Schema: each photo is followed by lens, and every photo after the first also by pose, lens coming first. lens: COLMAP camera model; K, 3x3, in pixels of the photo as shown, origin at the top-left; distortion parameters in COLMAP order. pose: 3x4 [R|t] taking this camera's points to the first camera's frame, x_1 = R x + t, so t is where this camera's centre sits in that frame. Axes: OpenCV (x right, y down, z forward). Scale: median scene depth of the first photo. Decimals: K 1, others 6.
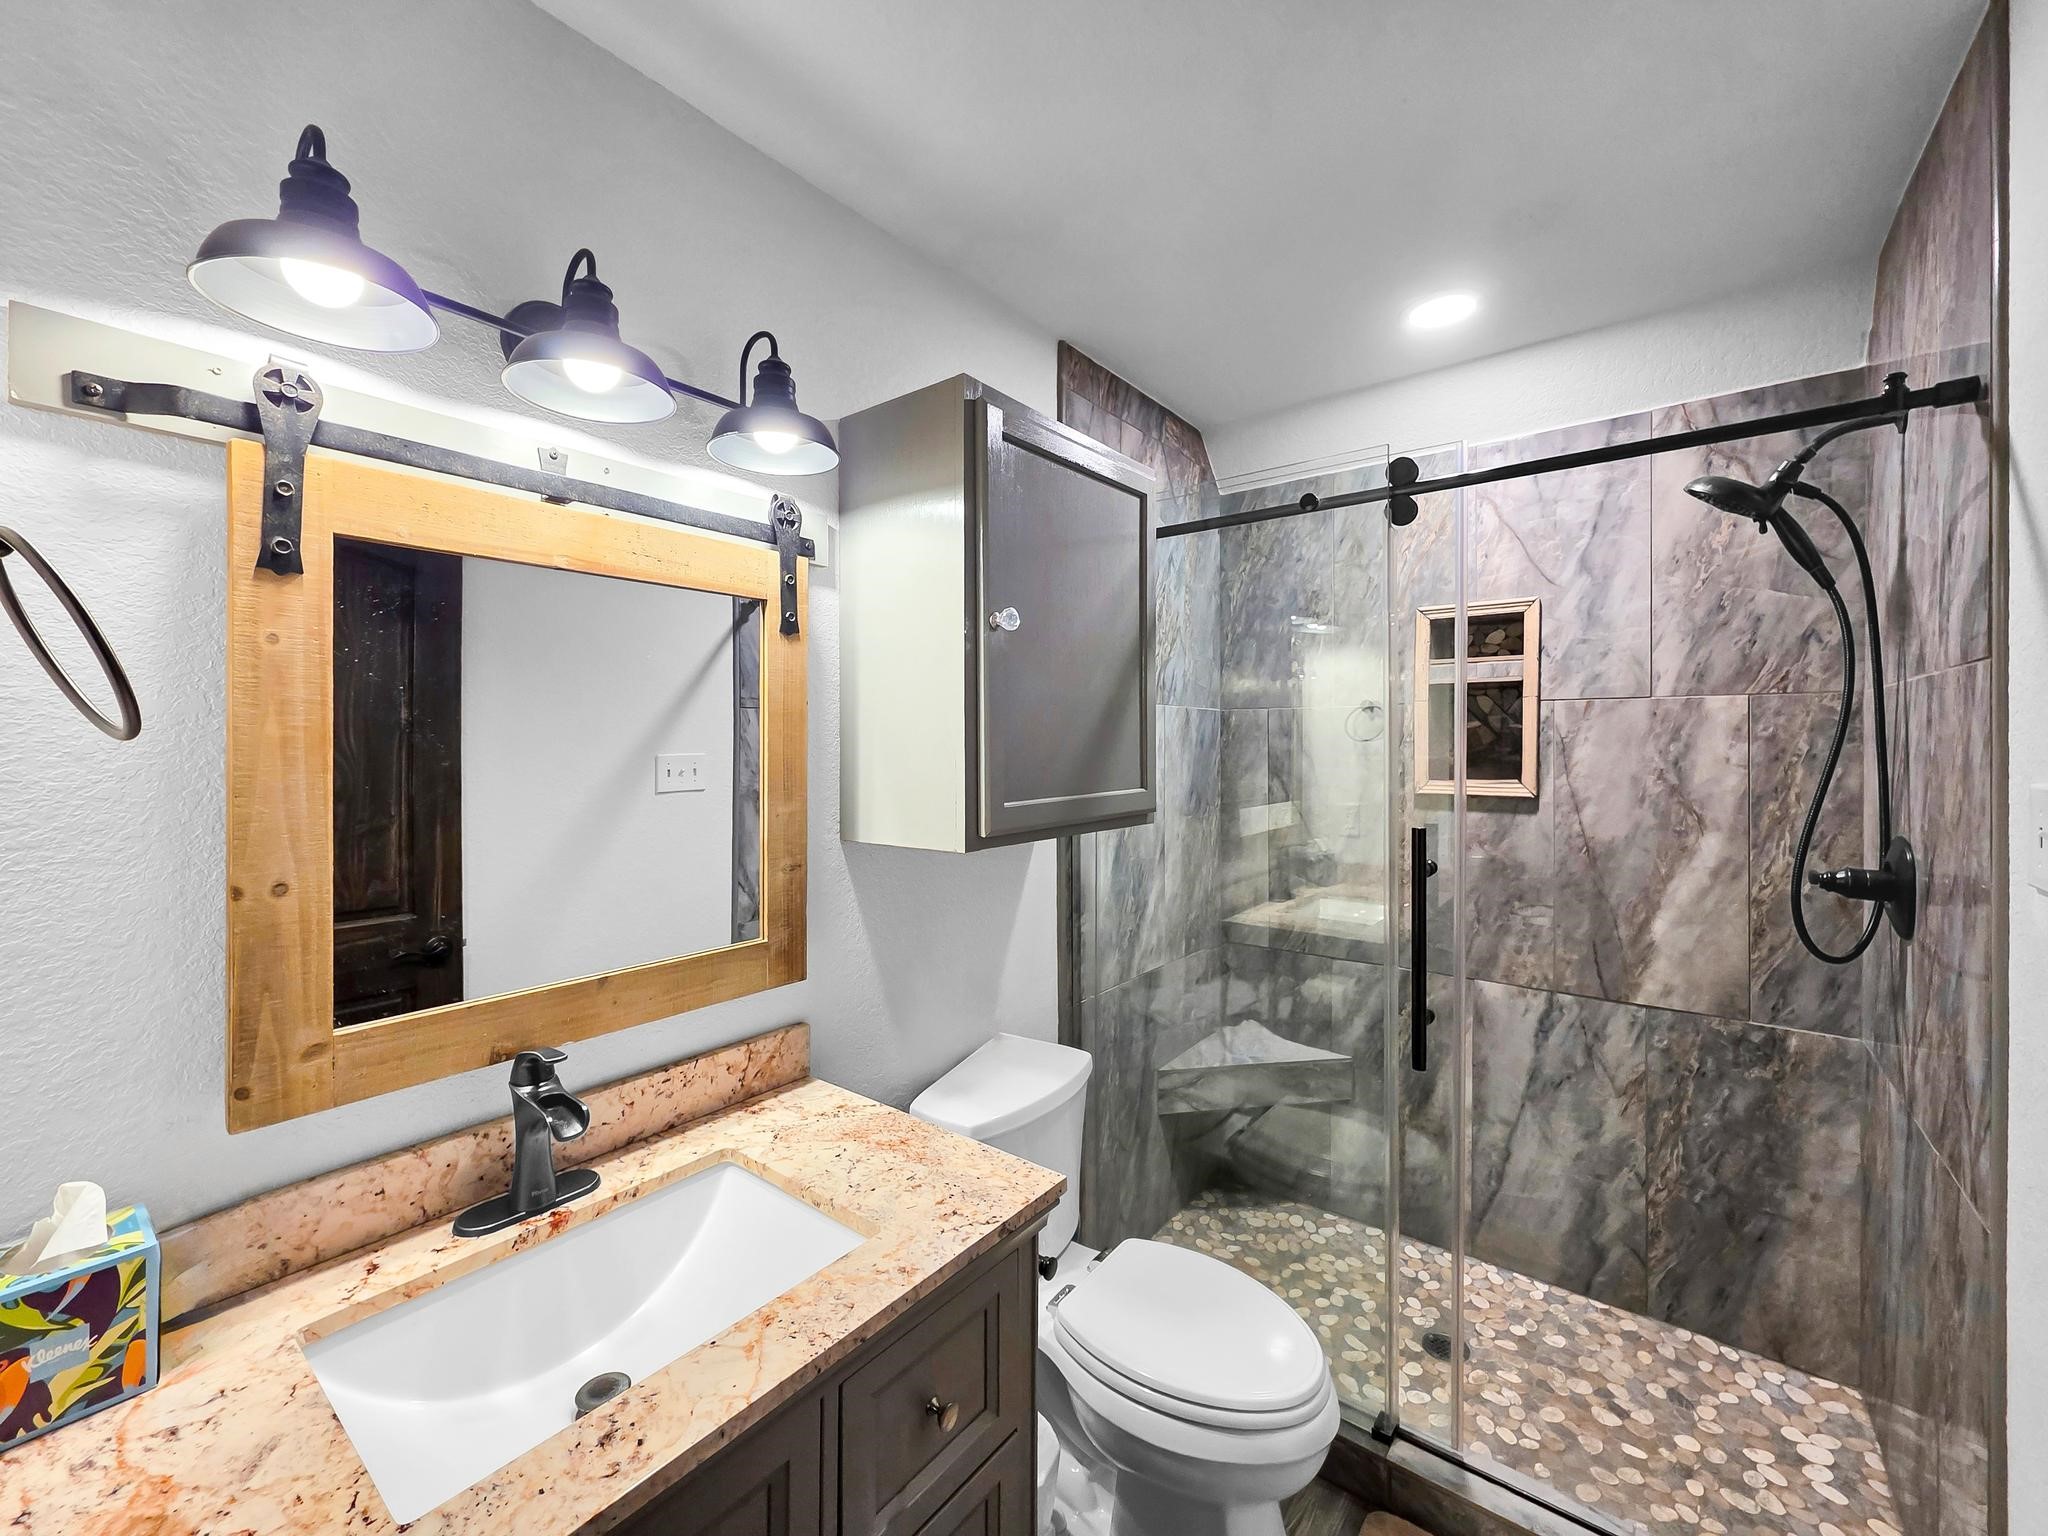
lens RADIAL K [[827.3, 0, 1031.6], [0, 827.3, 747.8], [0, 0, 1]] dist [0.000535, 0.001074]
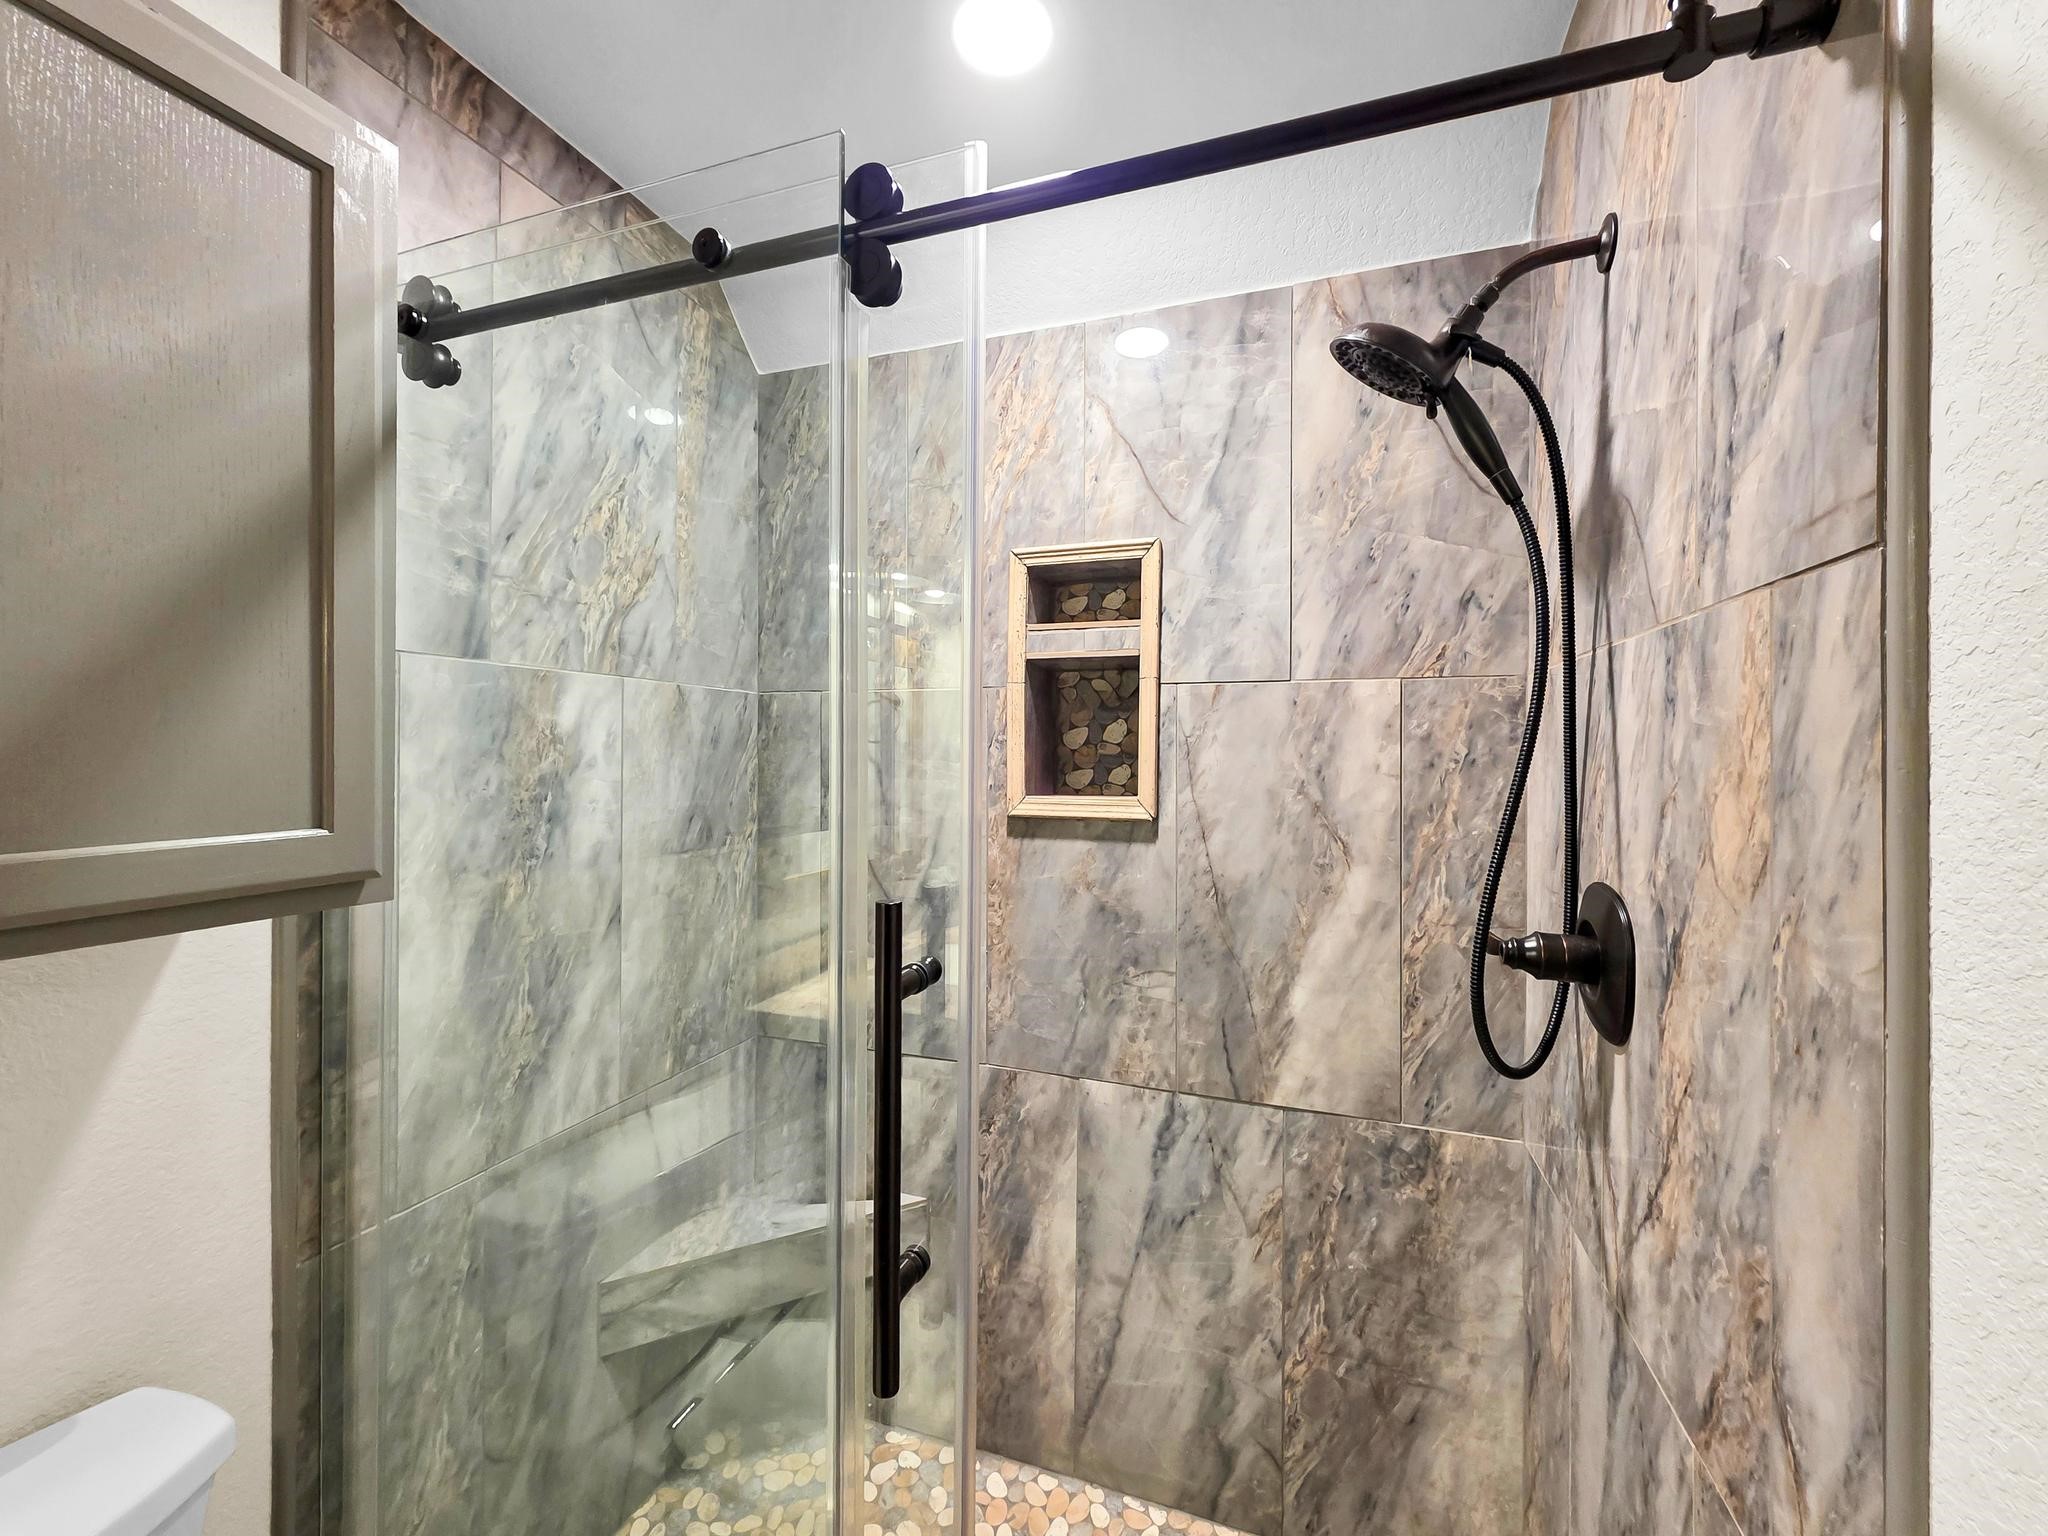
lens RADIAL K [[827.3, 0, 1039.9], [0, 827.3, 750.2], [0, 0, 1]] dist [0.000535, 0.001074]
pose [[0.943249, 0.008654, 0.331974, 0.307369], [-0.005988, 0.999941, -0.009050, 0.007957], [-0.332033, 0.006549, 0.943245, 0.397642]]
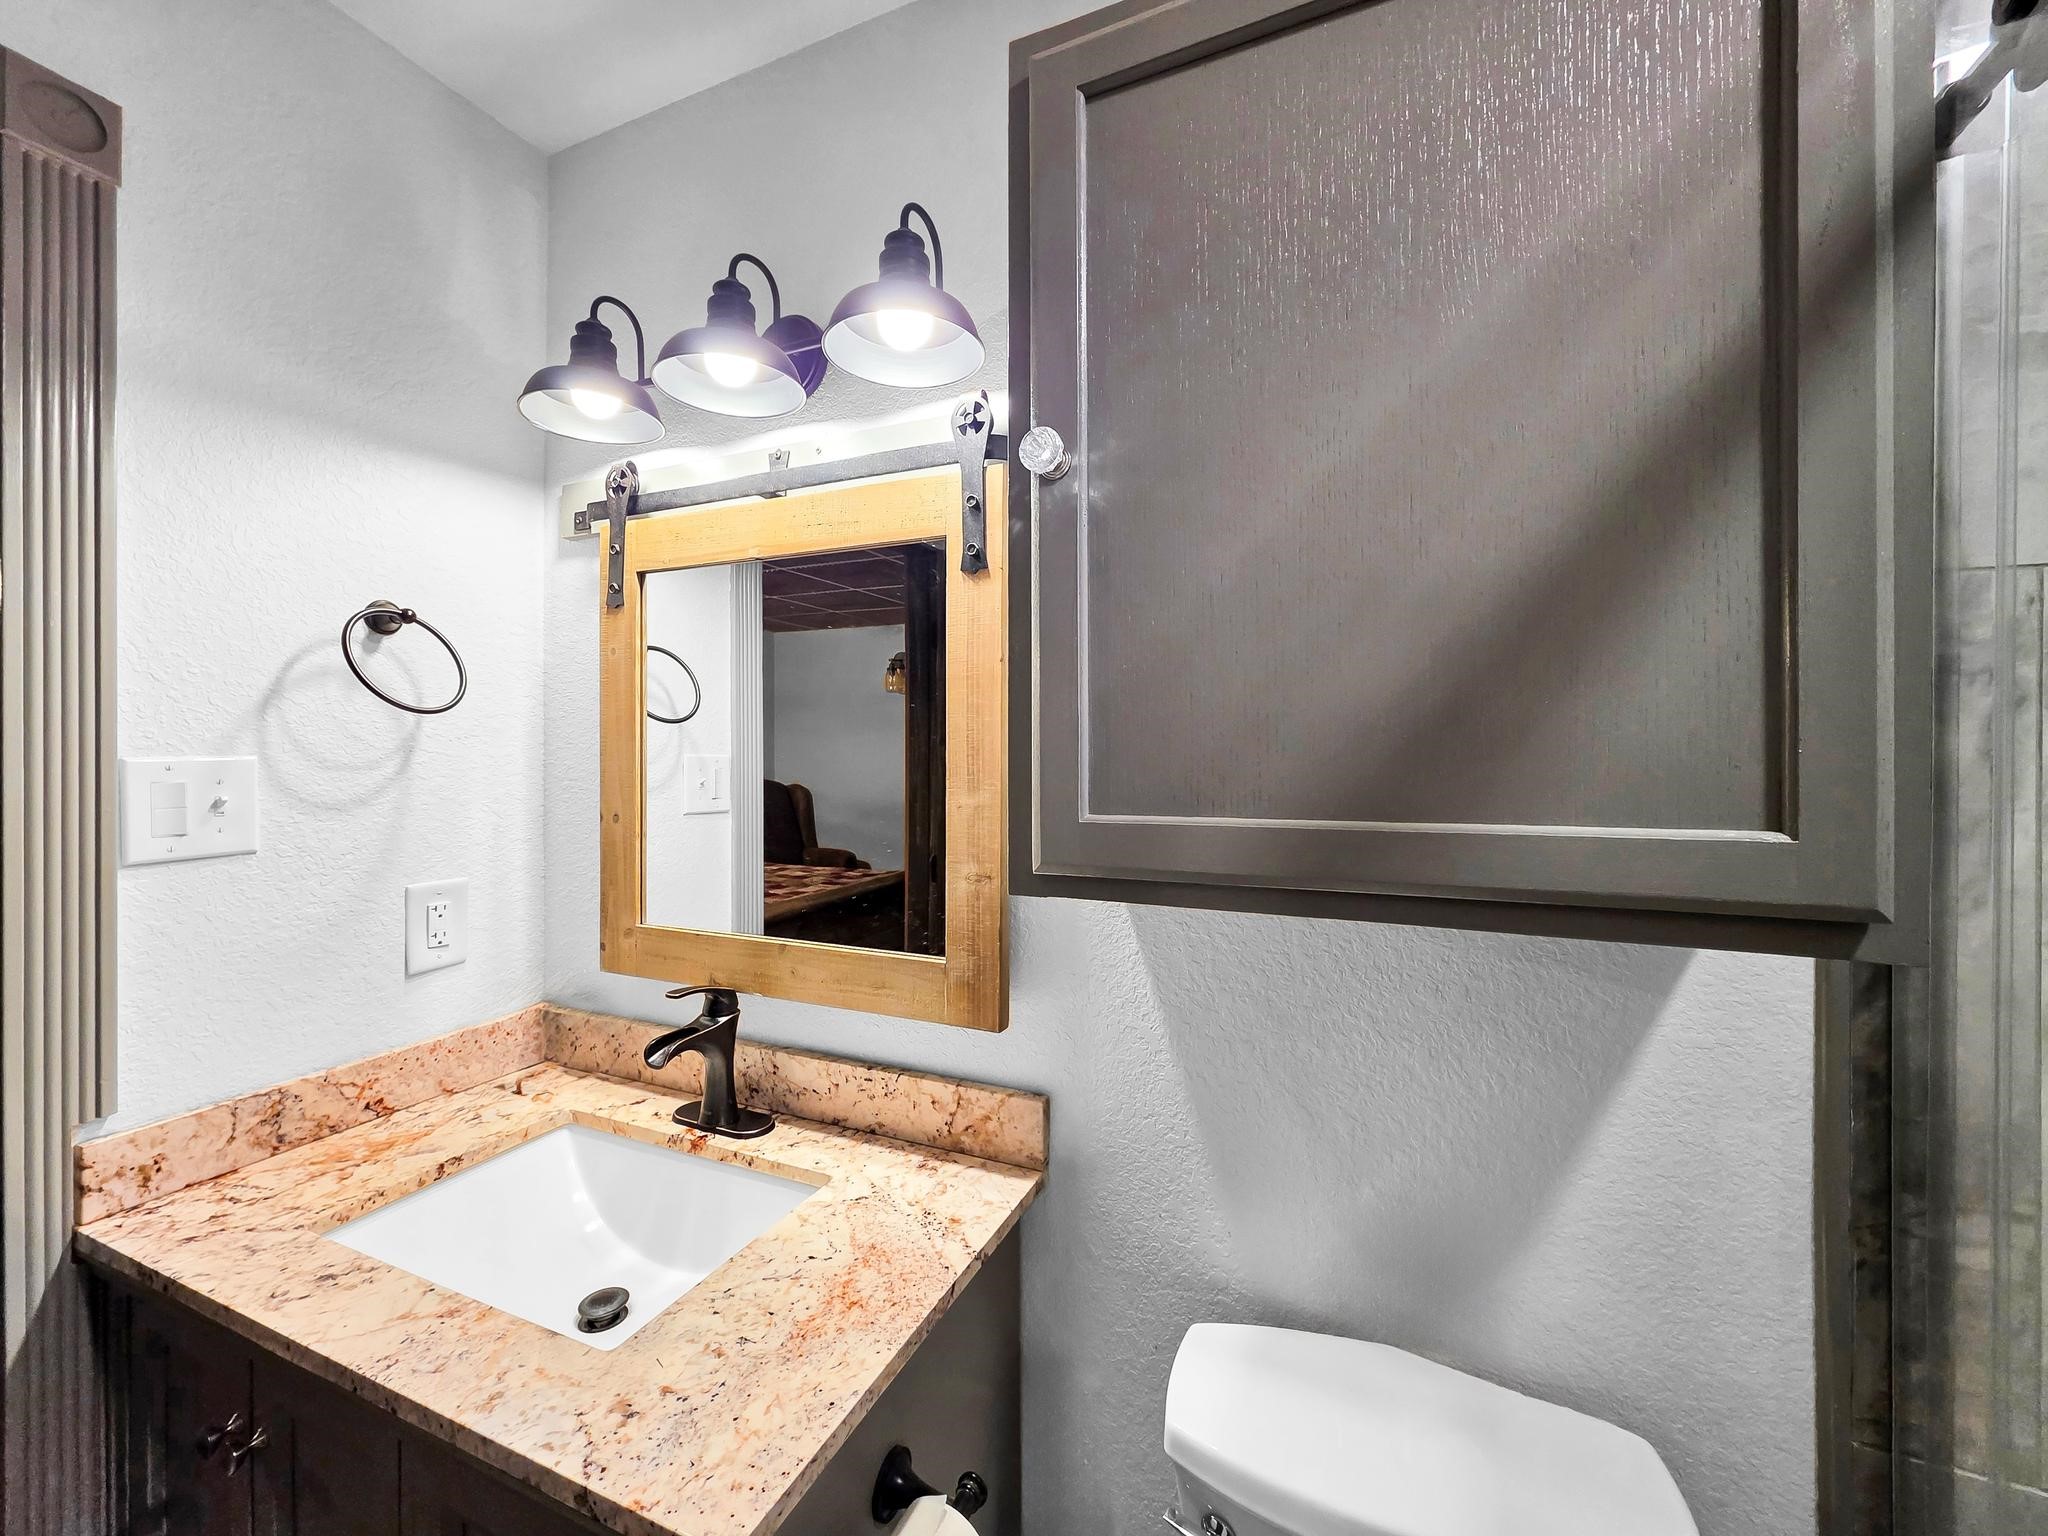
lens RADIAL K [[827.3, 0, 1031.6], [0, 827.3, 761.1], [0, 0, 1]] dist [0.000535, 0.001074]
pose [[0.245427, 0.009212, -0.969371, 0.313221], [-0.009575, 0.999929, 0.007078, 0.021611], [0.969368, 0.007545, 0.245498, 0.587216]]
